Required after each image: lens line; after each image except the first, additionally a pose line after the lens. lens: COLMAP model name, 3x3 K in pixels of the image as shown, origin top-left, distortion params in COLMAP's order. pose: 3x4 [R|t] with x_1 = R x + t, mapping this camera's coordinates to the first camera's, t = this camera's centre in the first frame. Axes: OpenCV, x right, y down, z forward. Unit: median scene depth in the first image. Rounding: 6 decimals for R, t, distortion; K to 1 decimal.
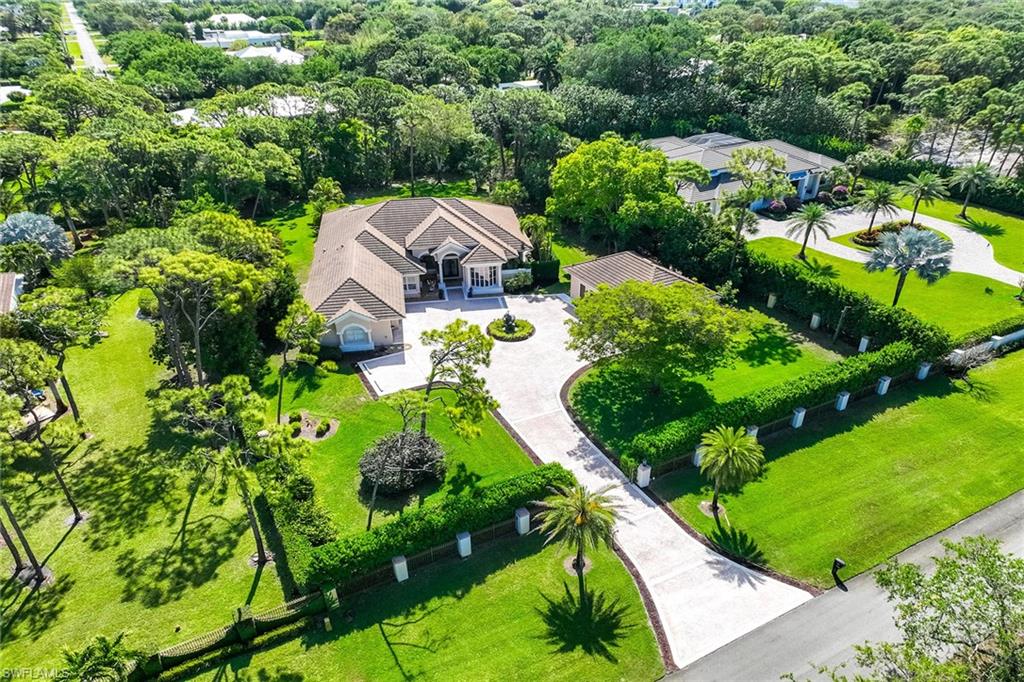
lens RADIAL K [[664.9, 0, 506.7], [0, 664.9, 448.2], [0, 0, 1]] dist [0.002715, 0.002362]
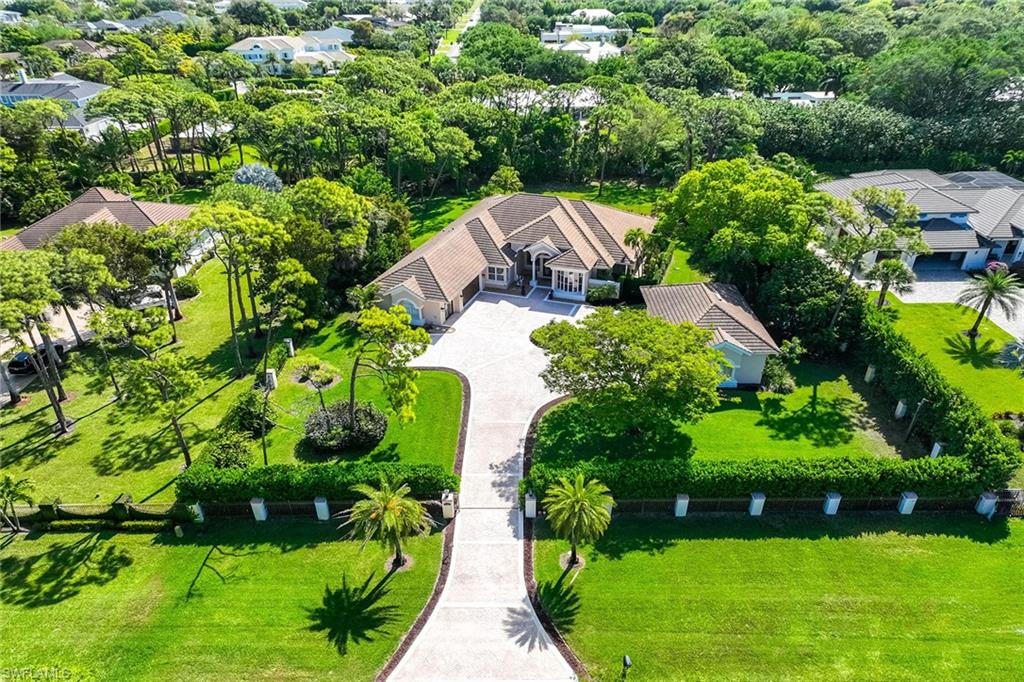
lens RADIAL K [[664.9, 0, 506.7], [0, 664.9, 448.2], [0, 0, 1]] dist [0.002715, 0.002362]
pose [[0.881054, 0.281352, -0.380243, 0.386394], [-0.280291, 0.958073, 0.059447, -0.063855], [0.381026, 0.054203, 0.922974, 0.080638]]
